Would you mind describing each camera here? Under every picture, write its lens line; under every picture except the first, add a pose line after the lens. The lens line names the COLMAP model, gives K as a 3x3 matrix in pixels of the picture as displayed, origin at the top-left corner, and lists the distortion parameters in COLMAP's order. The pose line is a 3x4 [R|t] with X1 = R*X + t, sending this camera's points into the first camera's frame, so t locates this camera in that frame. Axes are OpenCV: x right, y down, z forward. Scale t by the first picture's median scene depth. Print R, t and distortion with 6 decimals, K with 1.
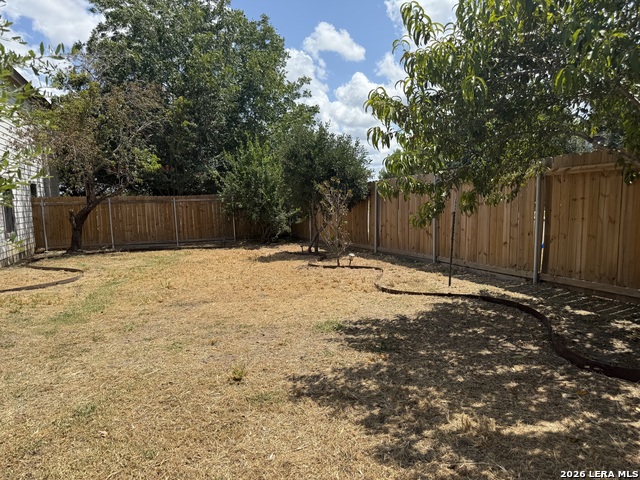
lens RADIAL K [[455.8, 0, 319.6], [0, 455.8, 243.3], [0, 0, 1]] dist [0.011376, -0.005527]
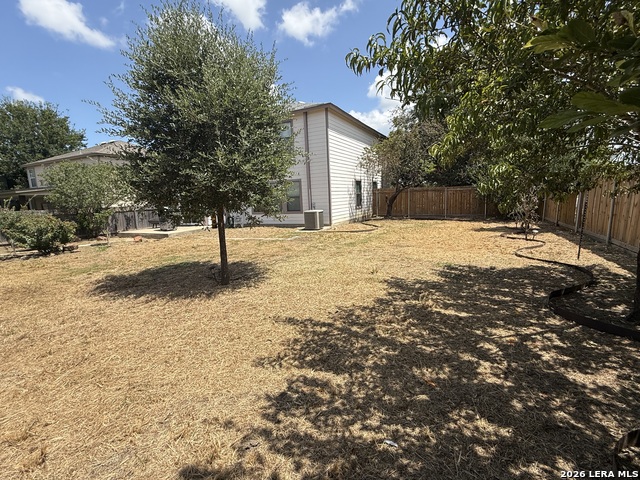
lens RADIAL K [[296.3, 0, 319.6], [0, 296.3, 241.6], [0, 0, 1]] dist [0.003744, -0.000042]
pose [[0.689661, 0.120383, -0.714056, 0.450817], [-0.056884, 0.992044, 0.112309, -0.014529], [0.721895, -0.036837, 0.691022, -0.165967]]
